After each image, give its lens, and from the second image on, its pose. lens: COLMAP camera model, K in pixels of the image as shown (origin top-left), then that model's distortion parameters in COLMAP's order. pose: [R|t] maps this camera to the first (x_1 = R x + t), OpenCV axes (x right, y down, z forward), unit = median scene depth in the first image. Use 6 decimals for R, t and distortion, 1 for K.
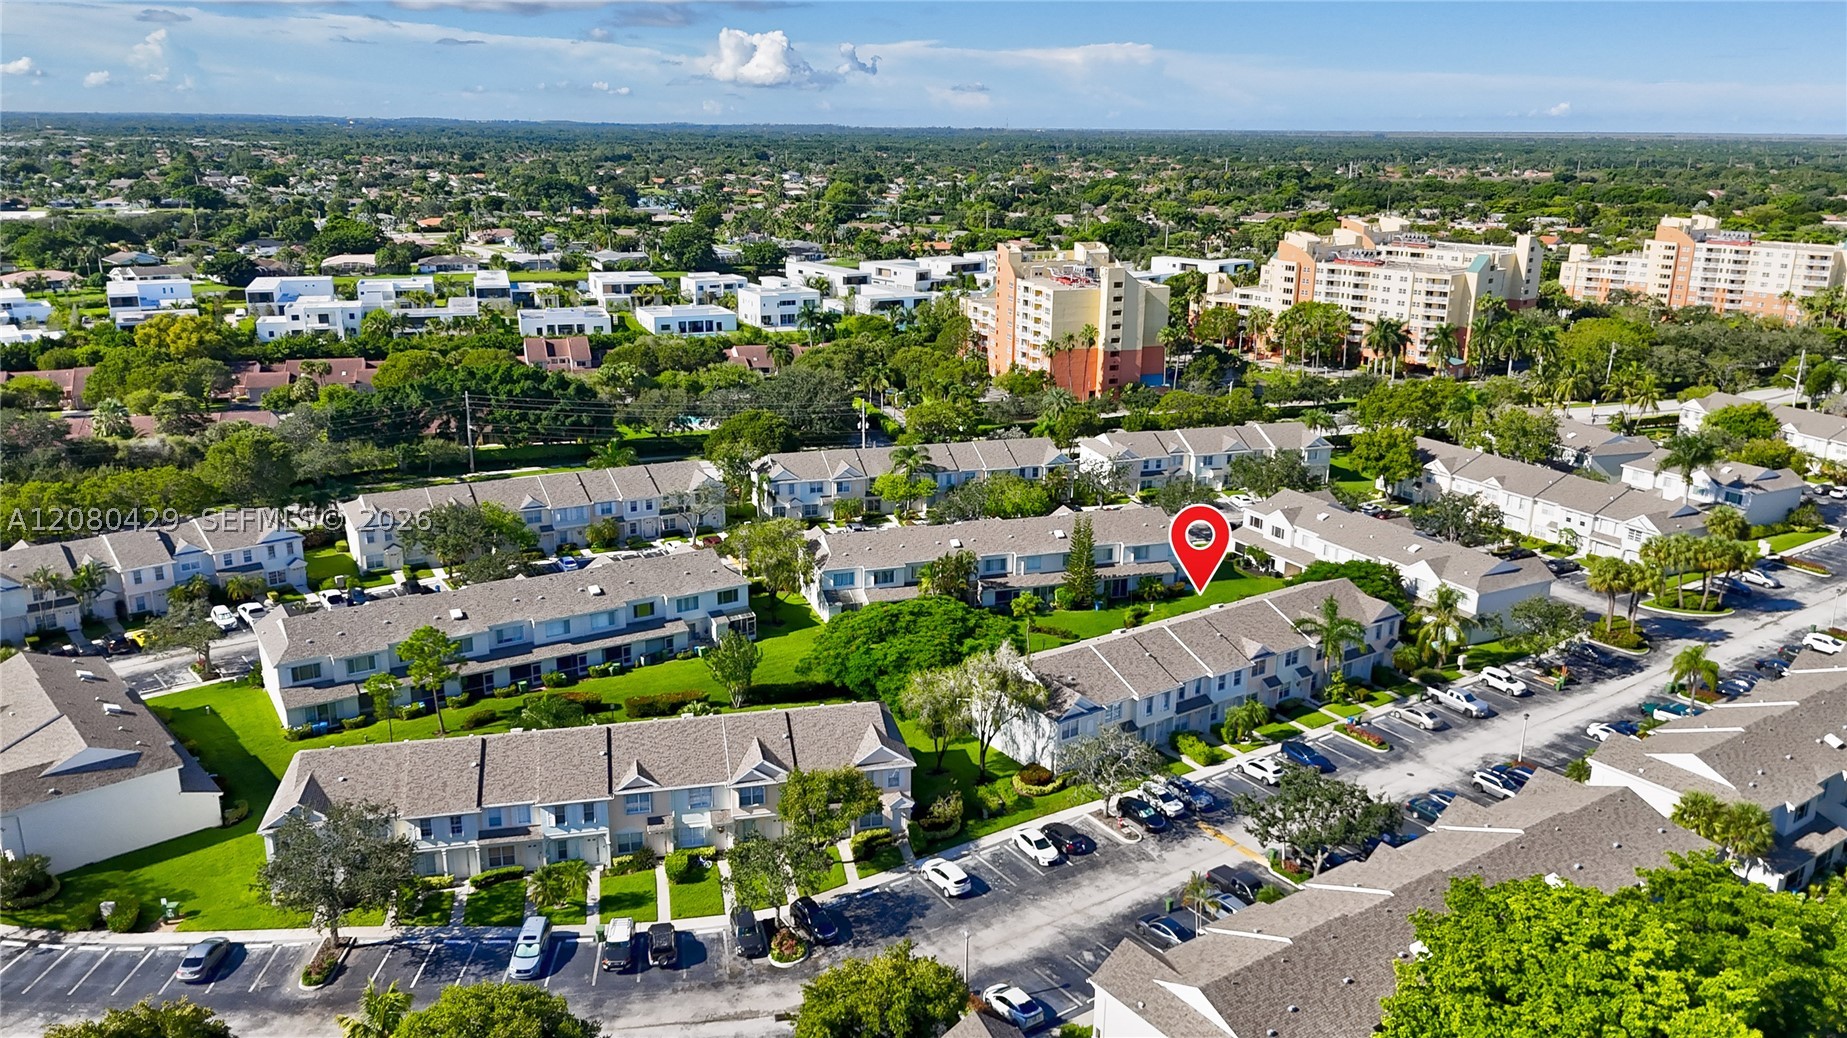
lens RADIAL K [[1363.9, 0, 924.2], [0, 1363.9, 515.6], [0, 0, 1]] dist [0.066402, -0.070265]
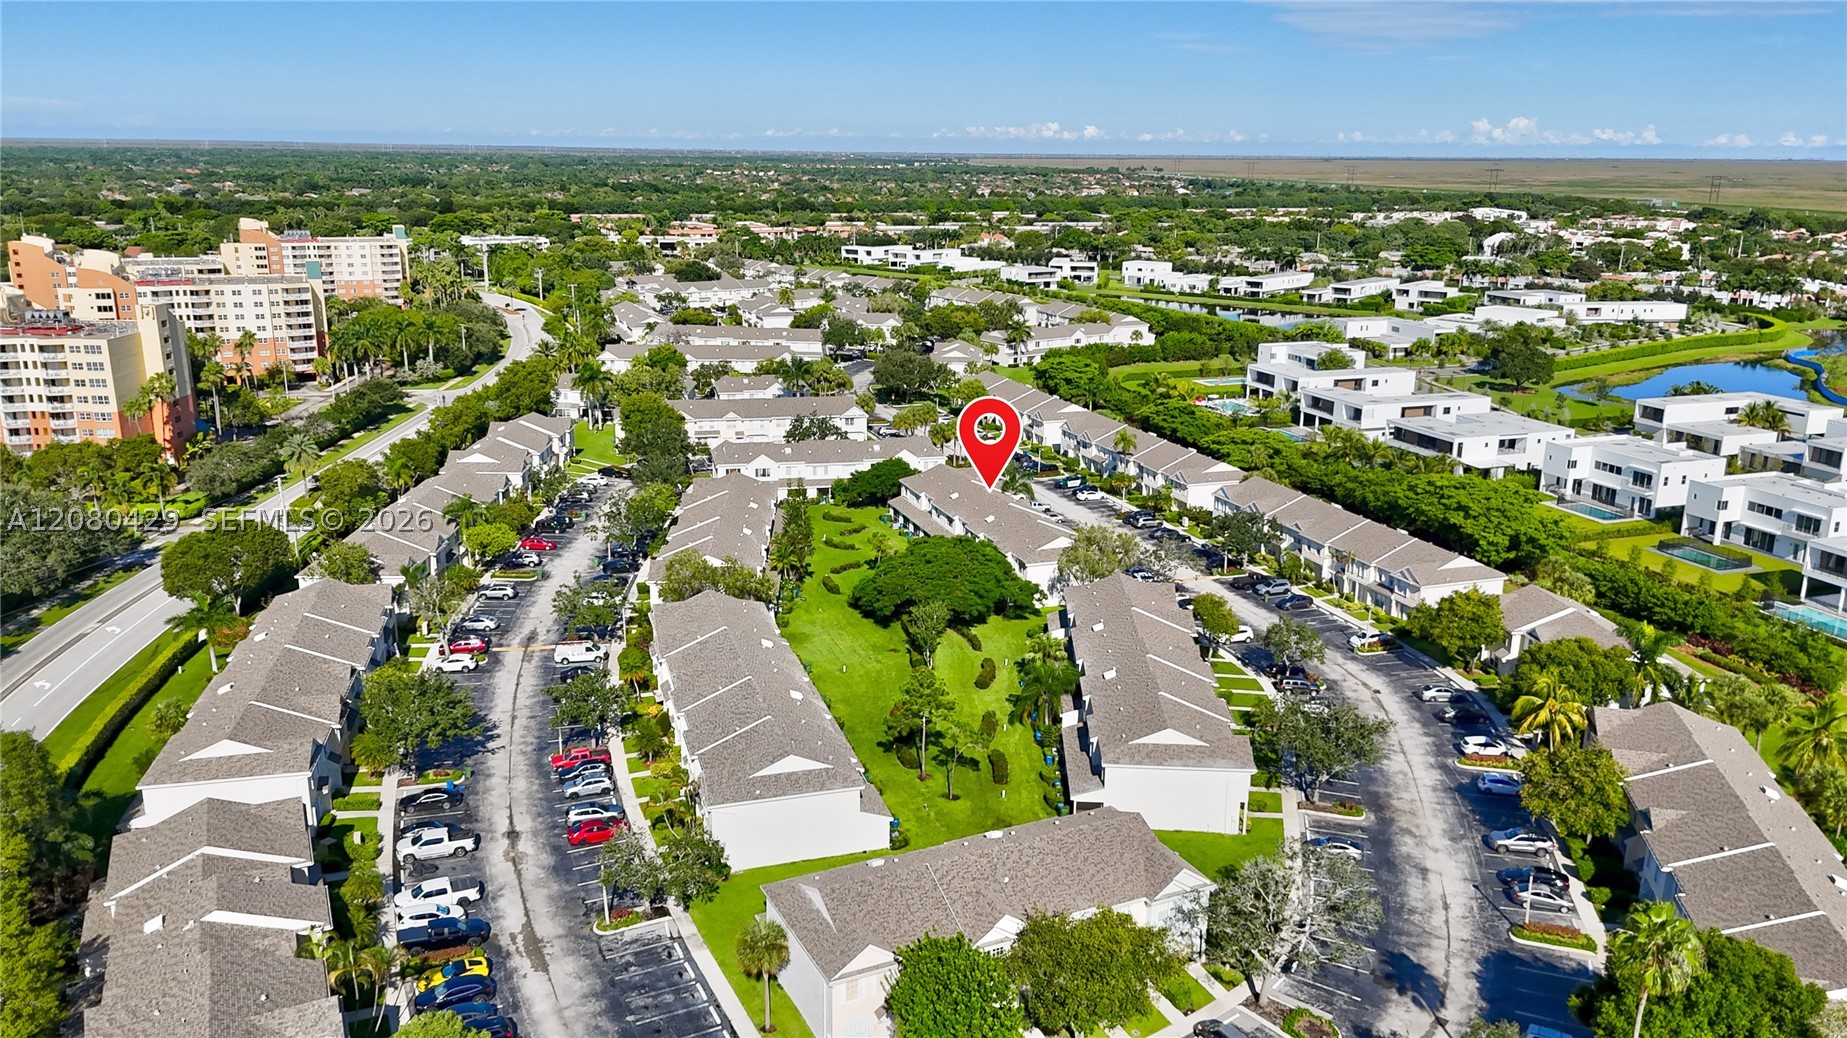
lens RADIAL K [[1363.9, 0, 929.0], [0, 1363.9, 529.8], [0, 0, 1]] dist [0.066402, -0.070265]
pose [[0.263116, -0.265585, 0.927489, -0.832894], [0.256133, 0.946093, 0.198251, -0.140388], [-0.930143, 0.185397, 0.316957, 0.448351]]
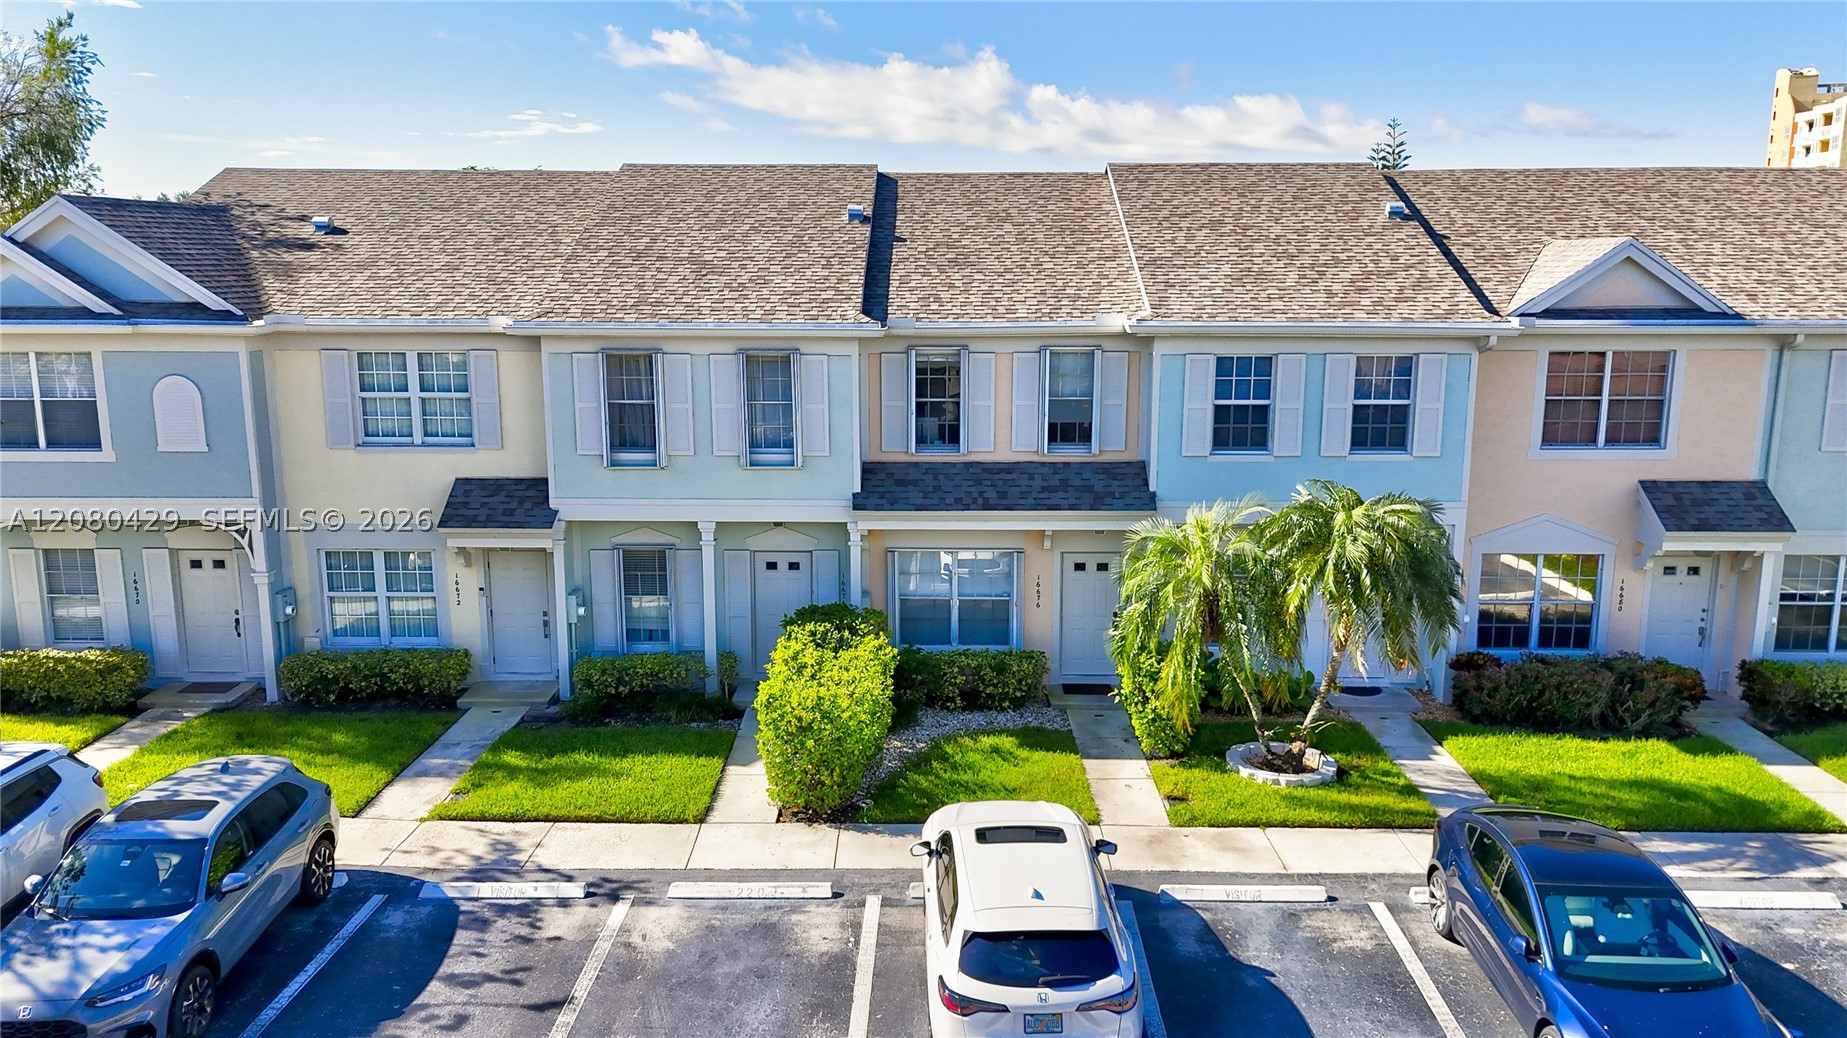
lens RADIAL K [[1363.9, 0, 914.4], [0, 1363.9, 535.5], [0, 0, 1]] dist [0.066402, -0.070265]
pose [[0.805103, 0.104471, -0.583863, 0.195415], [-0.154695, 0.987282, -0.036658, 0.103404], [0.572607, 0.119834, 0.811024, 0.584314]]
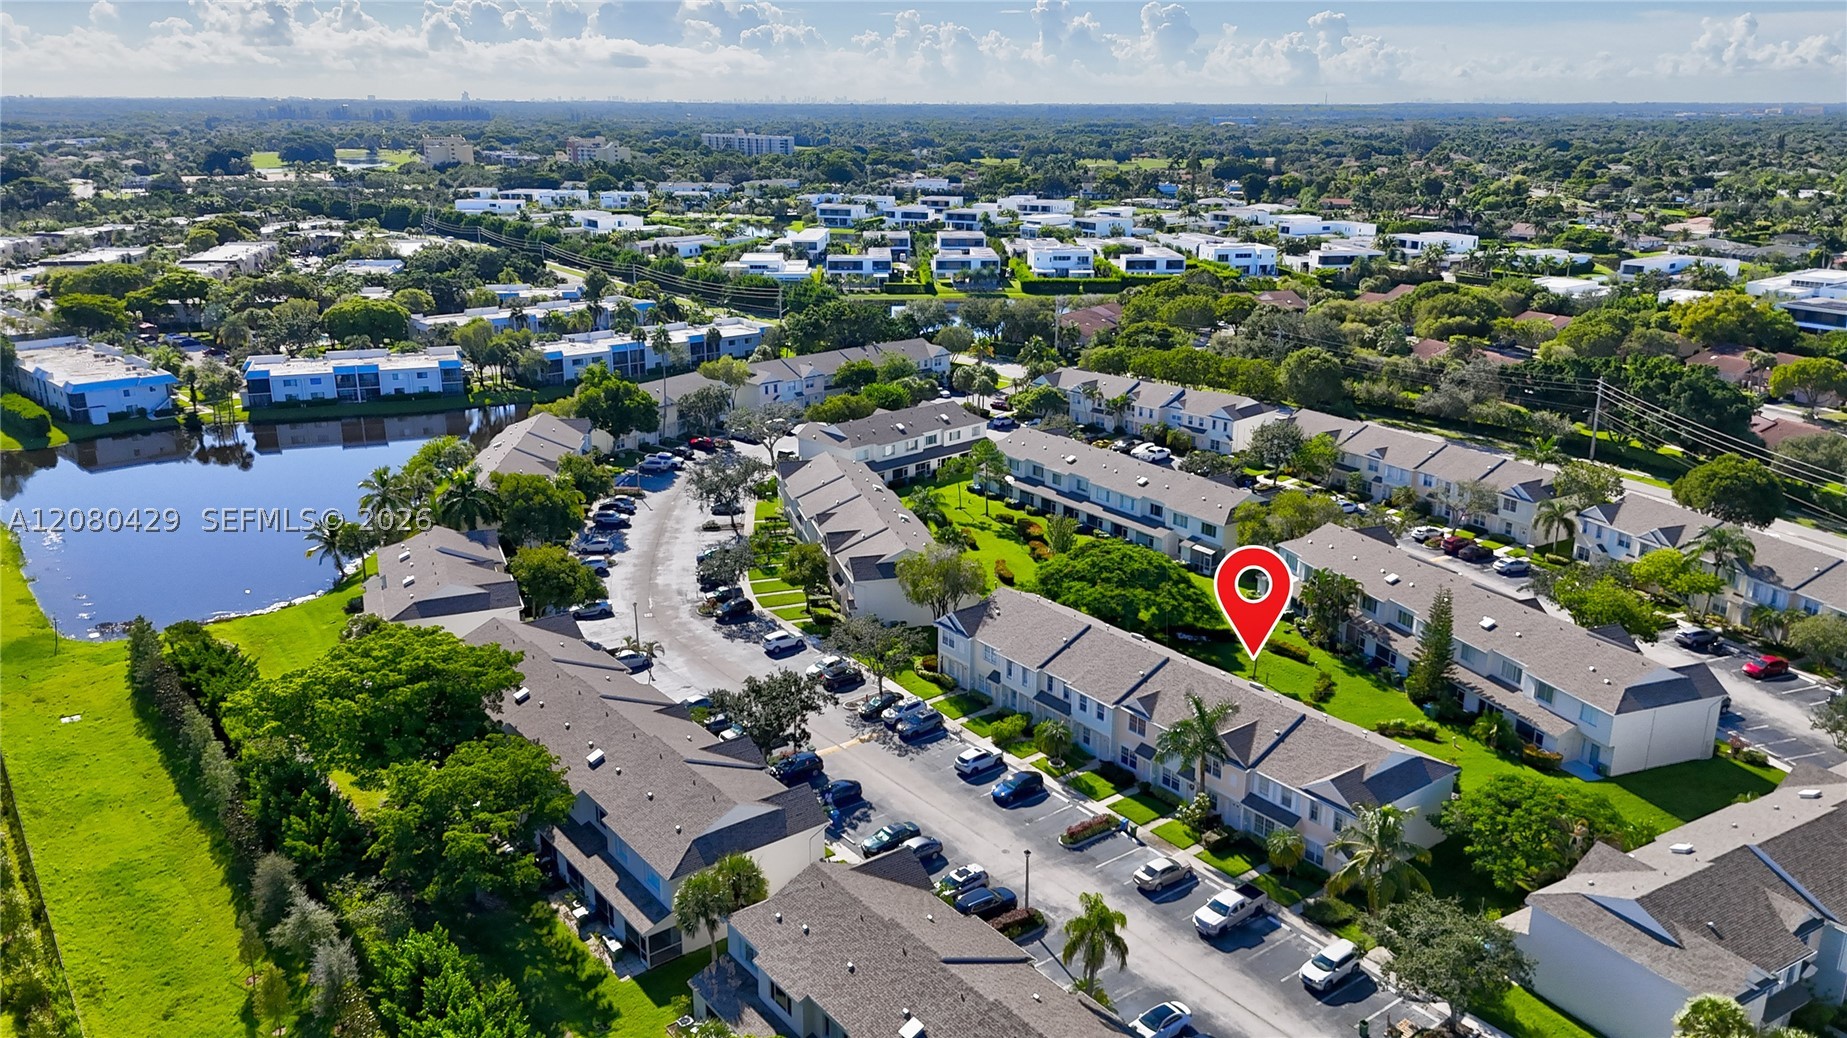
lens RADIAL K [[1363.9, 0, 914.0], [0, 1363.9, 505.8], [0, 0, 1]] dist [0.066402, -0.070265]
pose [[0.031454, 0.270211, -0.962287, 0.731987], [-0.273708, 0.928290, 0.251718, -0.138573], [0.961298, 0.255468, 0.103158, 0.526565]]
